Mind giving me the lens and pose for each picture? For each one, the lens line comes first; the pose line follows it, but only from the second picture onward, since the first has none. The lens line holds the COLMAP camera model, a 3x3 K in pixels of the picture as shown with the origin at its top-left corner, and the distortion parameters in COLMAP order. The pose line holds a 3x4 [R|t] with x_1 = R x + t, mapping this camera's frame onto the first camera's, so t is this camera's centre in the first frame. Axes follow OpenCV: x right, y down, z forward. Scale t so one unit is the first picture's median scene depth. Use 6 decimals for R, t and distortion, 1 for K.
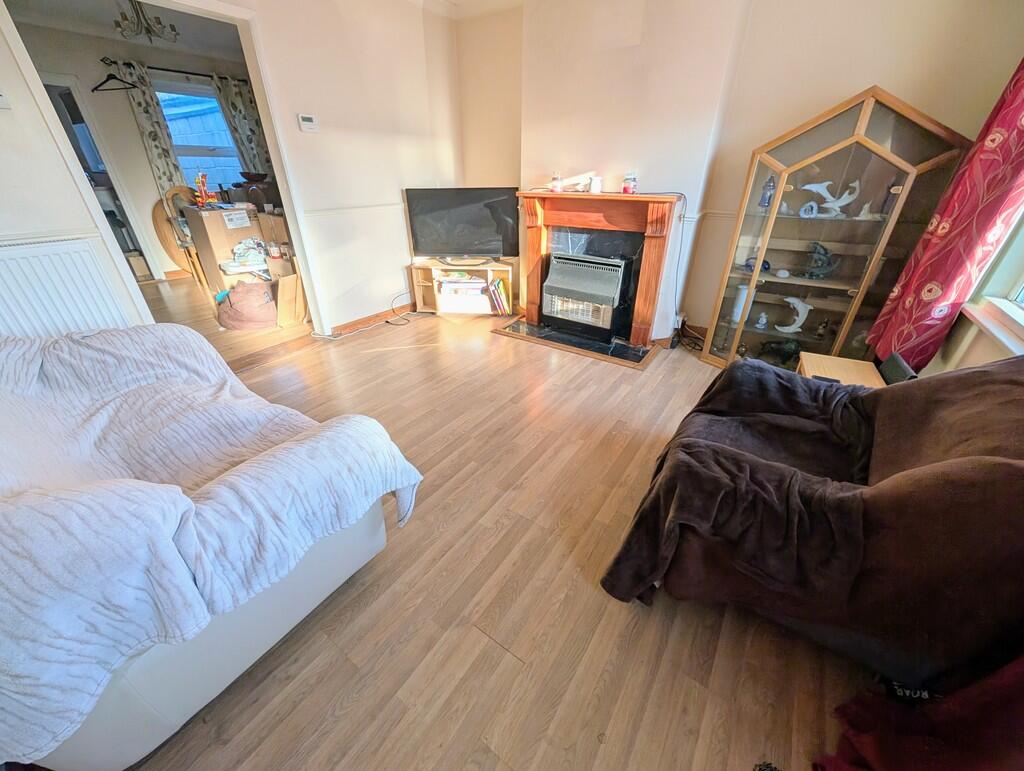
lens RADIAL K [[386.5, 0, 512.0], [0, 386.5, 385.5], [0, 0, 1]] dist [-0.002162, -0.000202]
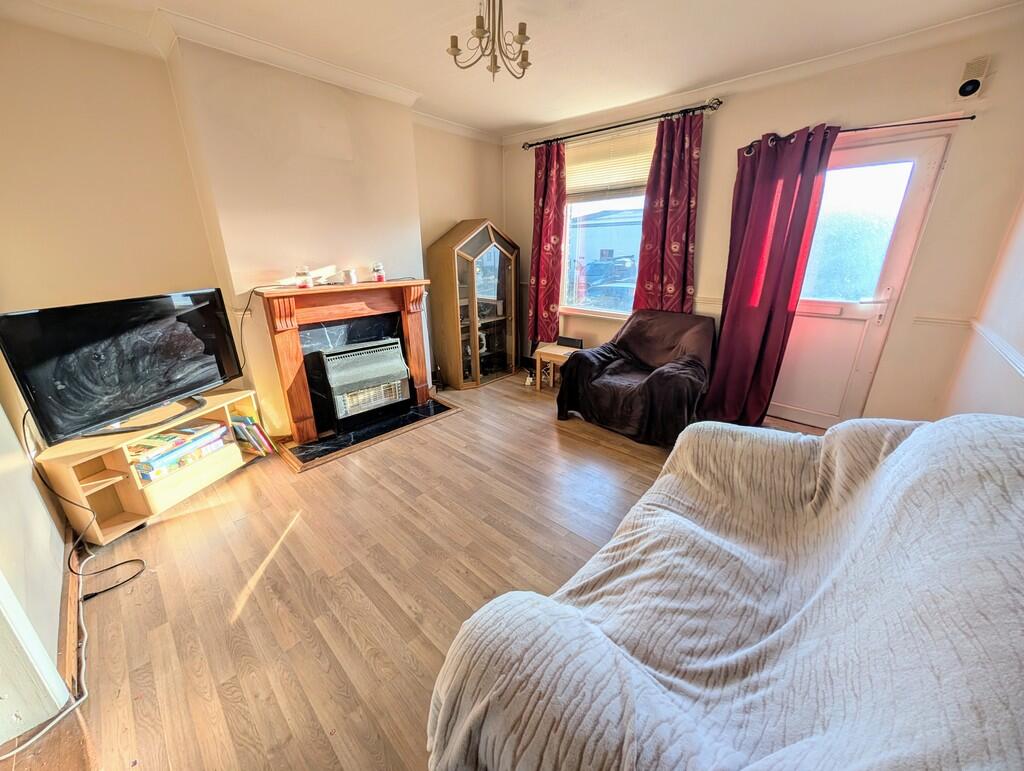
lens RADIAL K [[386.5, 0, 512.0], [0, 386.5, 385.5], [0, 0, 1]] dist [-0.002162, -0.000202]
pose [[0.145473, -0.329476, 0.932890, -0.673981], [0.488856, 0.843711, 0.221748, -0.266174], [-0.860150, 0.423790, 0.283804, 0.422541]]
